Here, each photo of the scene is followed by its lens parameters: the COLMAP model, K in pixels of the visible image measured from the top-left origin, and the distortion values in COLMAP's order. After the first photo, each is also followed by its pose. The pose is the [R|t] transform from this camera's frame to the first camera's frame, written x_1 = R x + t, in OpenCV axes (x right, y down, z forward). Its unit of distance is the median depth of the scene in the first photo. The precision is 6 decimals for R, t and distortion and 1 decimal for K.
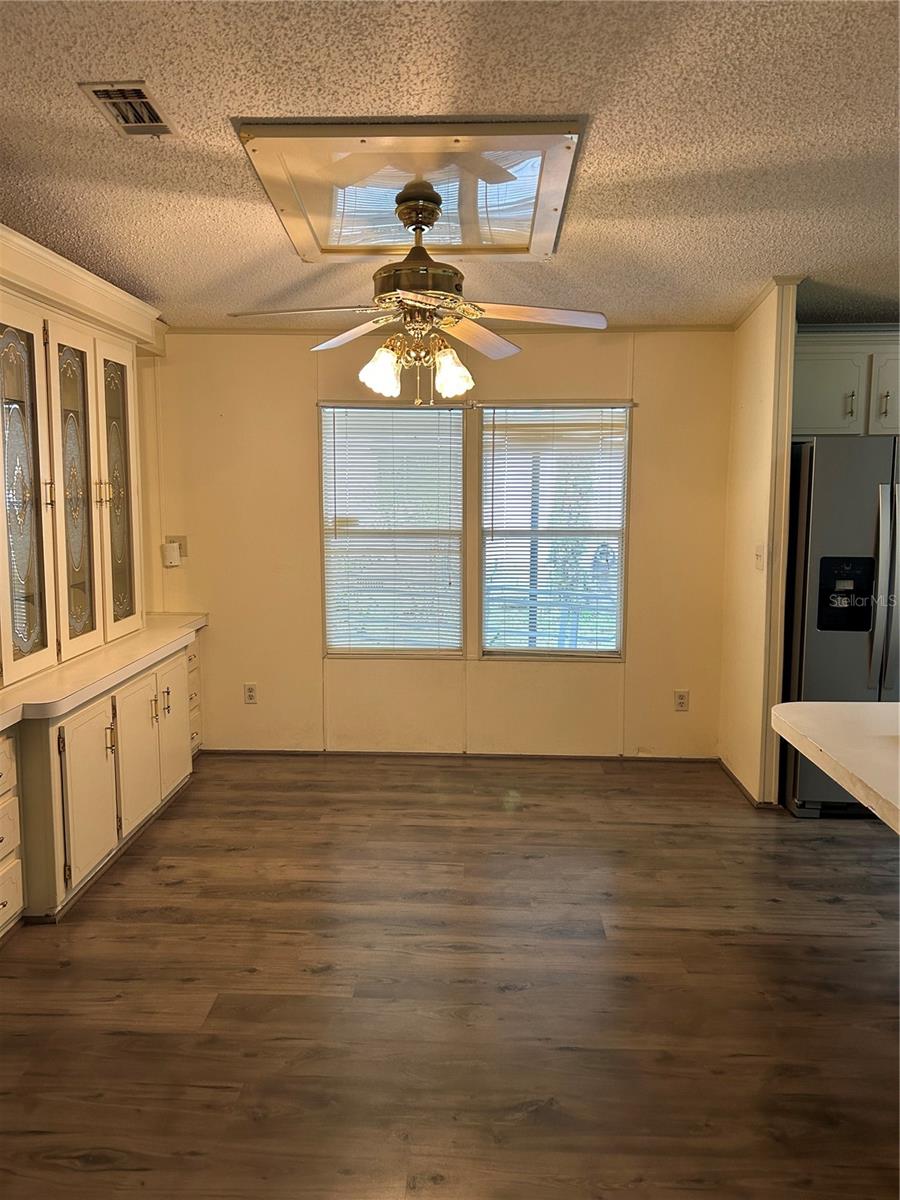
lens RADIAL K [[903.8, 0, 448.0], [0, 903.8, 562.2], [0, 0, 1]] dist [0.056229, -0.058559]
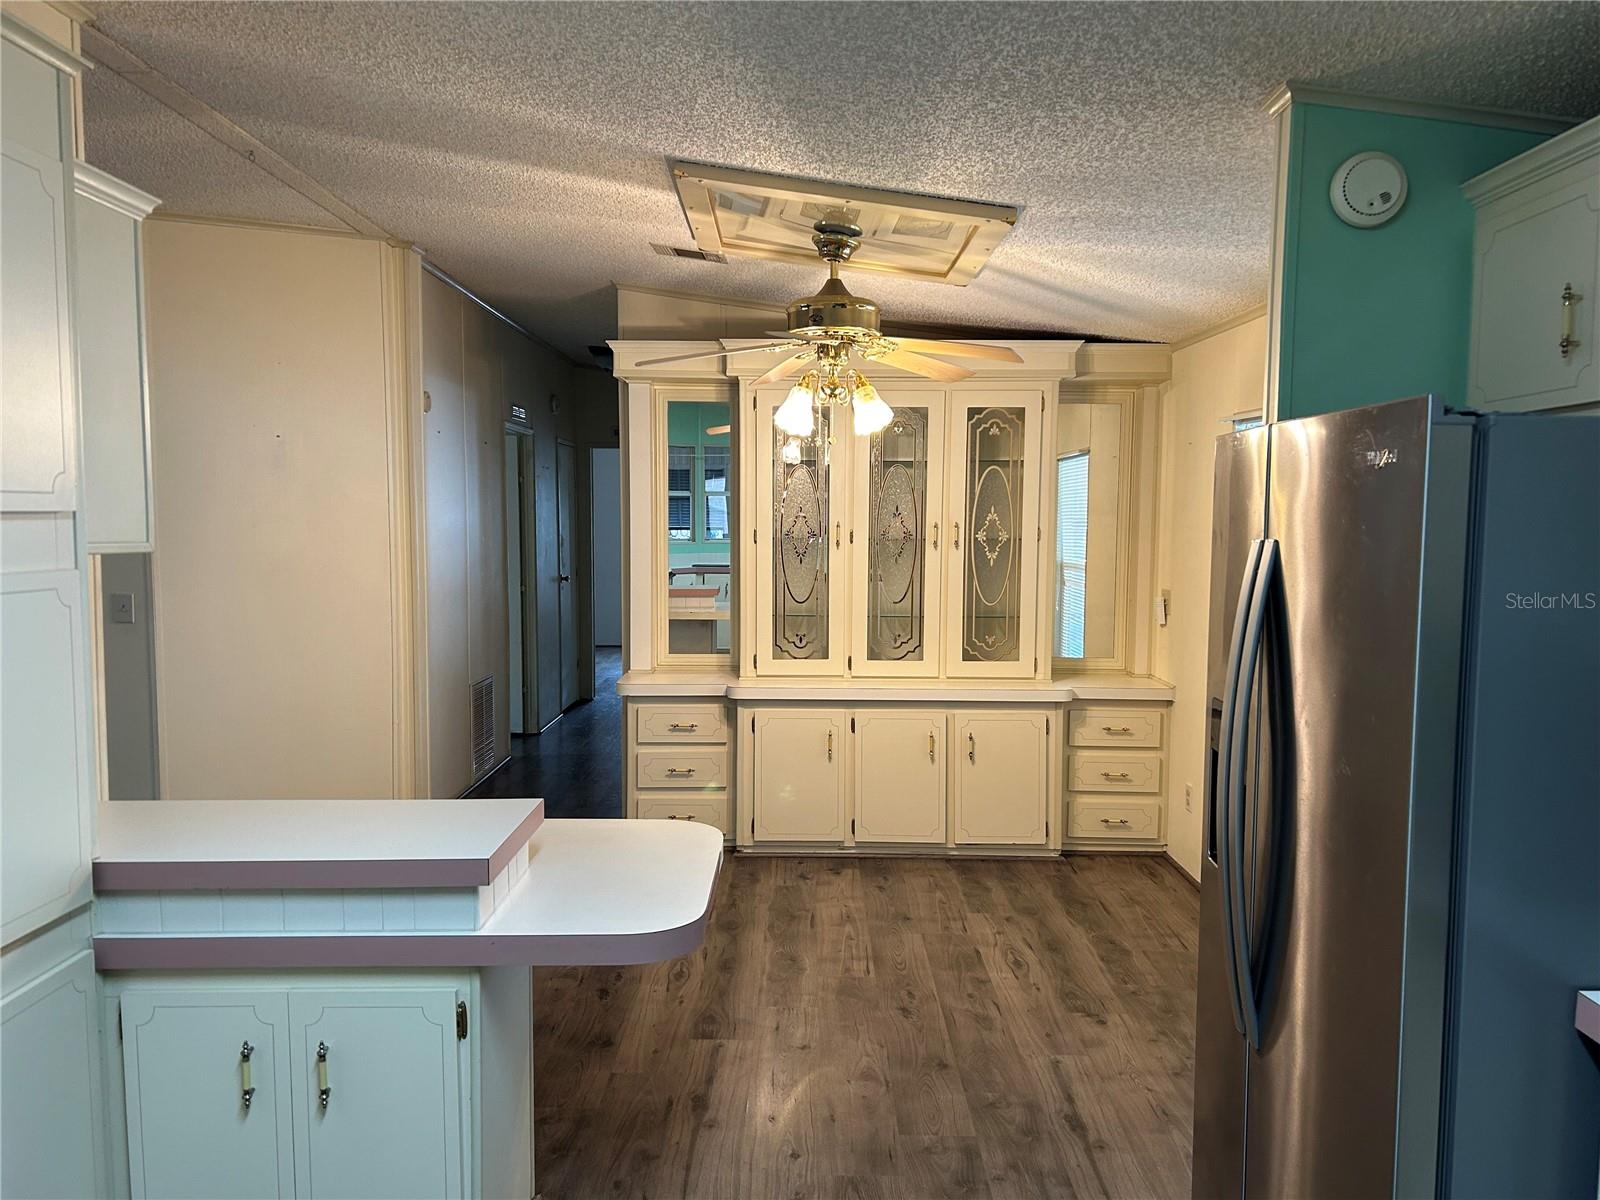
lens RADIAL K [[1205.0, 0, 803.2], [0, 1205.0, 601.1], [0, 0, 1]] dist [0.056229, -0.058559]
pose [[0.056171, 0.075672, -0.995549, 1.011703], [-0.101249, 0.992415, 0.069721, -0.080607], [0.993274, 0.096882, 0.063407, 0.754120]]
